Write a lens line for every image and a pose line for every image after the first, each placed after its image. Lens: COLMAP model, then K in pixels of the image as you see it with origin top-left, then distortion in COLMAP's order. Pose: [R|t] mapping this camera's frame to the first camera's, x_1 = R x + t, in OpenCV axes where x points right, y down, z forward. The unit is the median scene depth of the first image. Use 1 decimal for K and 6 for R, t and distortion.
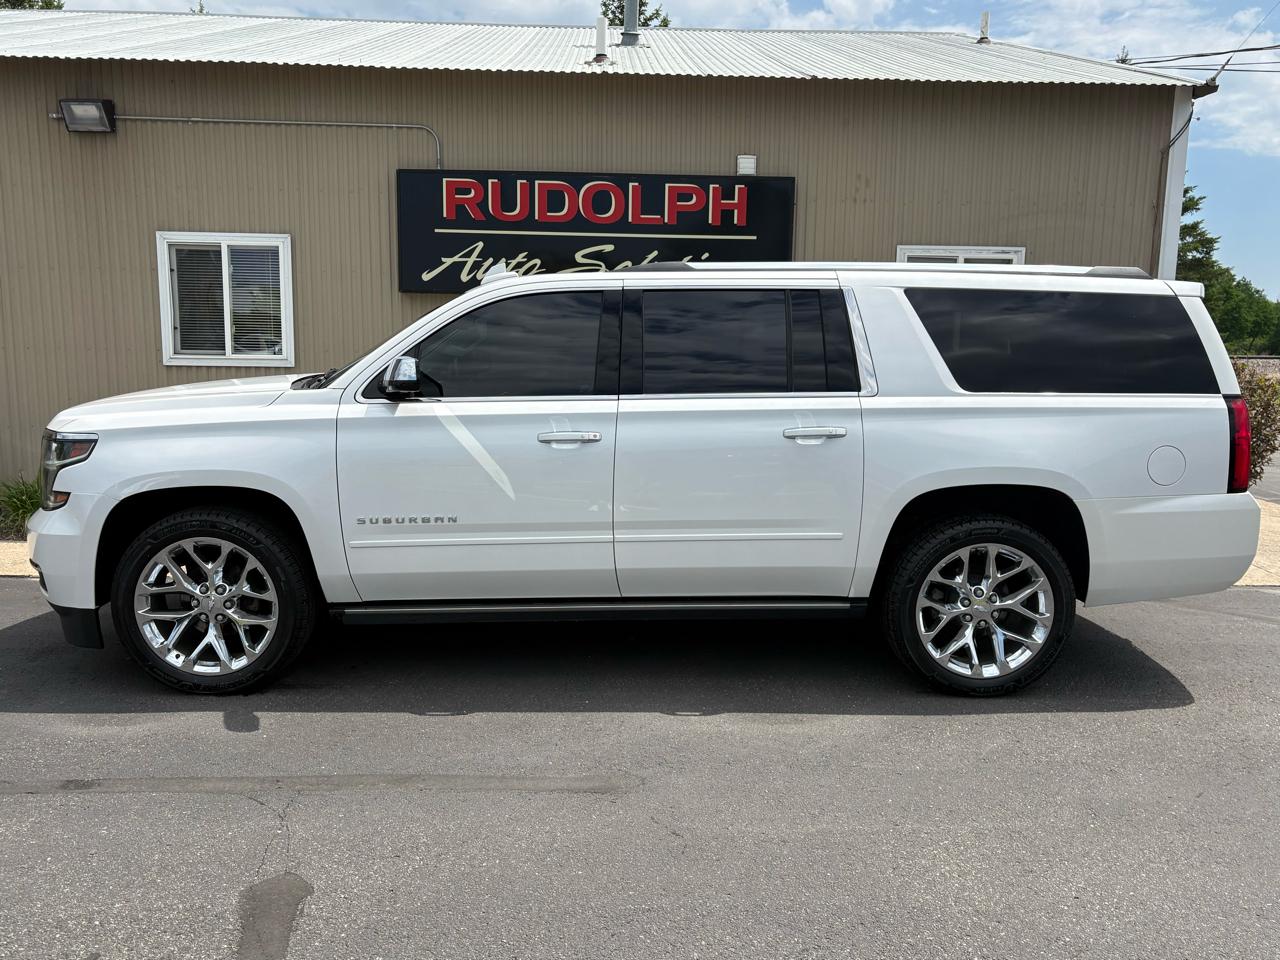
lens RADIAL K [[1024.4, 0, 642.3], [0, 1024.4, 484.1], [0, 0, 1]] dist [0.038766, -0.038298]
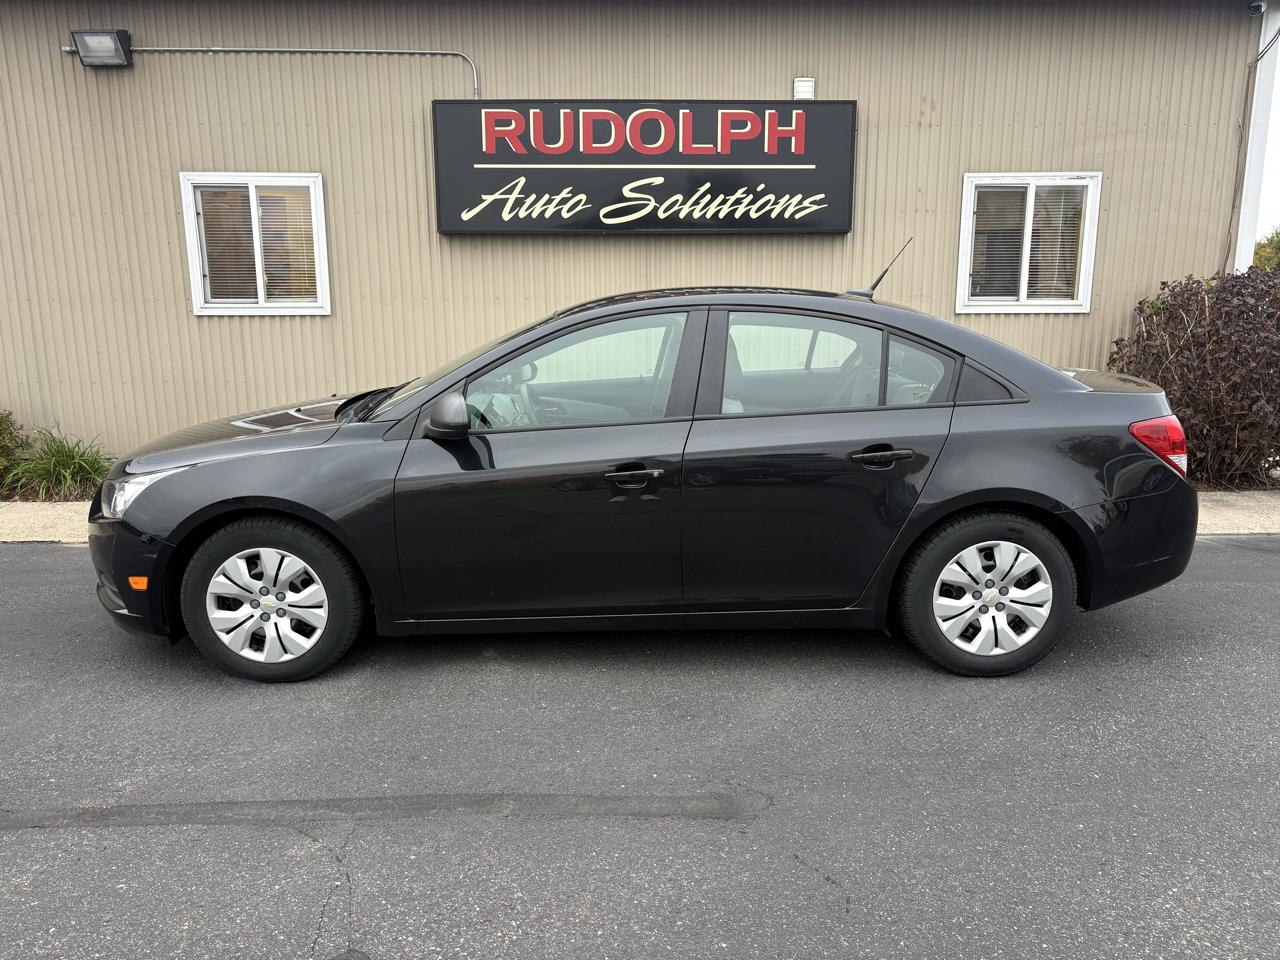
lens RADIAL K [[947.2, 0, 643.5], [0, 947.2, 477.6], [0, 0, 1]] dist [0.036798, -0.038512]
pose [[0.999832, -0.015535, -0.009732, -0.042394], [0.016050, 0.998338, 0.055342, -0.007051], [0.008856, -0.055488, 0.998420, 0.115366]]
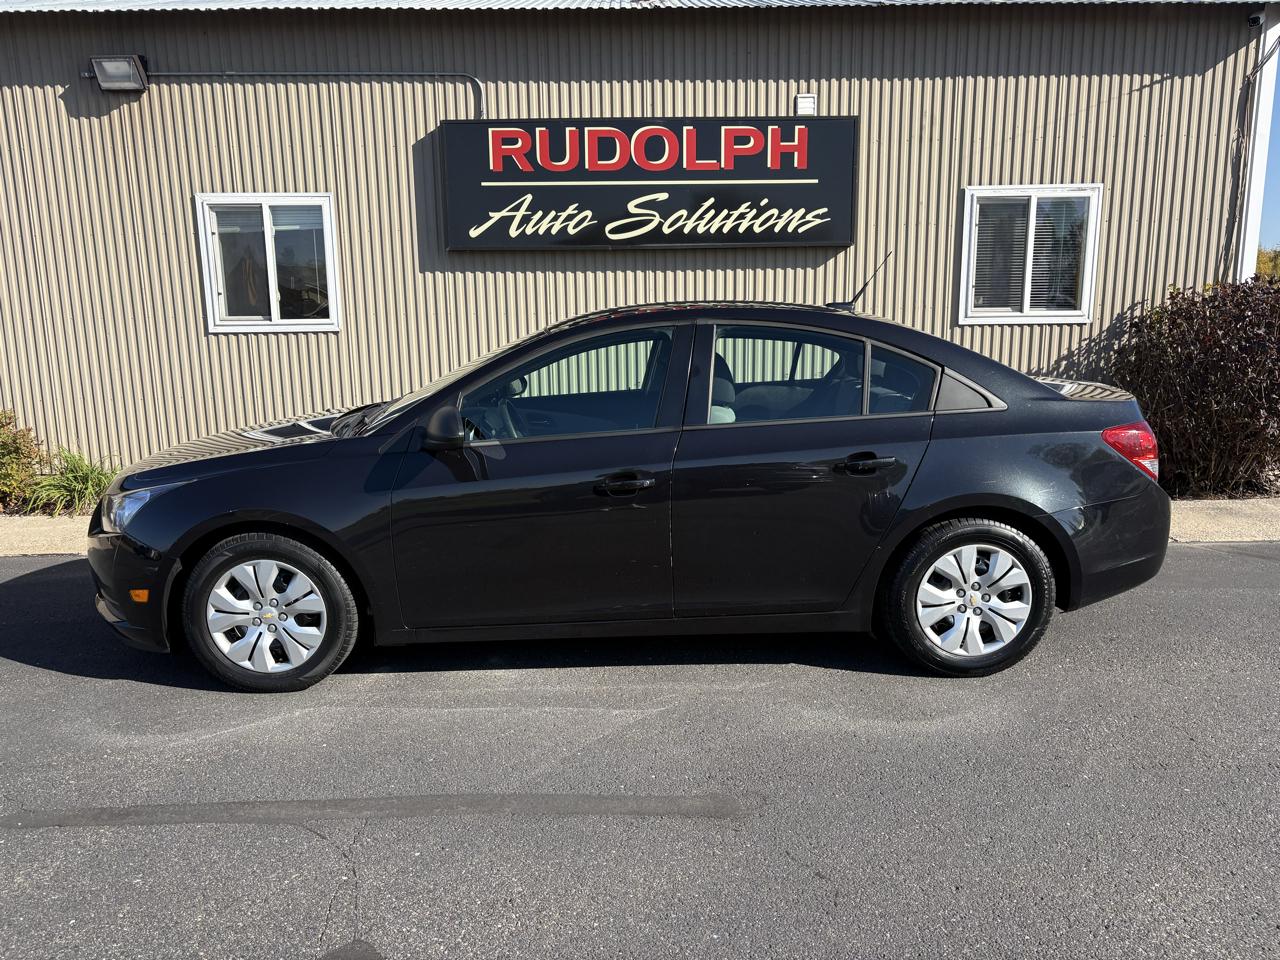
lens RADIAL K [[947.2, 0, 642.5], [0, 947.2, 482.9], [0, 0, 1]] dist [0.036798, -0.038512]
pose [[0.999462, -0.021244, -0.024993, -0.035547], [0.022393, 0.998661, 0.046629, -0.005844], [0.023969, -0.047164, 0.998600, 0.104047]]
